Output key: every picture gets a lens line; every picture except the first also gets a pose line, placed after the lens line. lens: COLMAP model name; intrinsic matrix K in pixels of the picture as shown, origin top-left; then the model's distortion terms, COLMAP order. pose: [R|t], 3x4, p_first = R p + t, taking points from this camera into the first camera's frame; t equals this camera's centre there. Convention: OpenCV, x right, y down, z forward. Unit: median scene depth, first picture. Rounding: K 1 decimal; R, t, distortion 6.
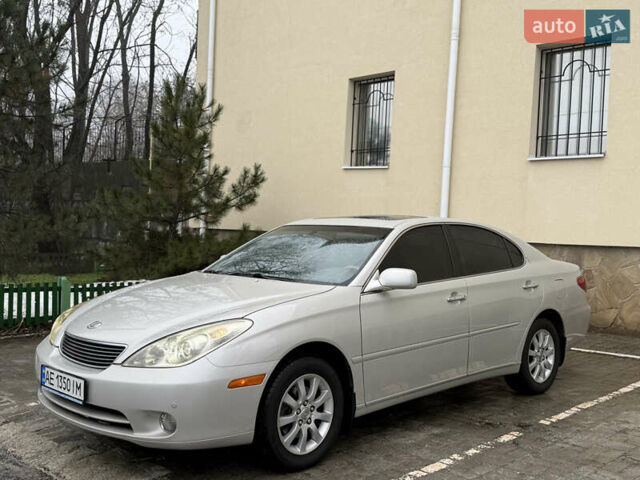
lens RADIAL K [[699.0, 0, 325.2], [0, 699.0, 239.9], [0, 0, 1]] dist [0.214435, -0.490555]
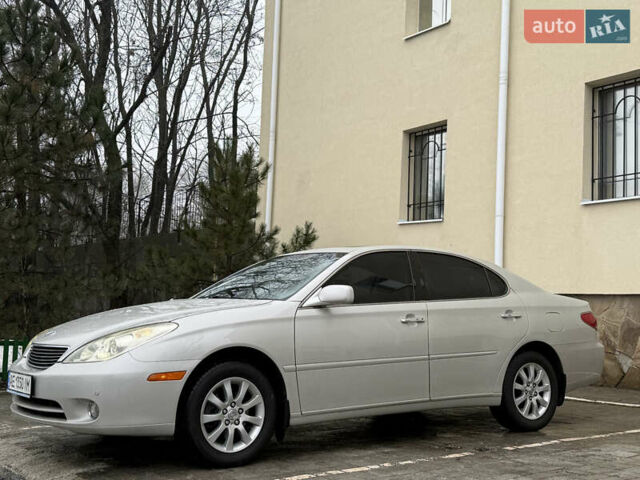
lens RADIAL K [[806.0, 0, 330.0], [0, 806.0, 242.2], [0, 0, 1]] dist [0.226783, -0.543663]
pose [[0.986837, -0.026967, -0.159456, 0.284473], [0.009197, 0.993761, -0.111148, 0.110117], [0.161459, 0.108218, 0.980928, -0.192020]]
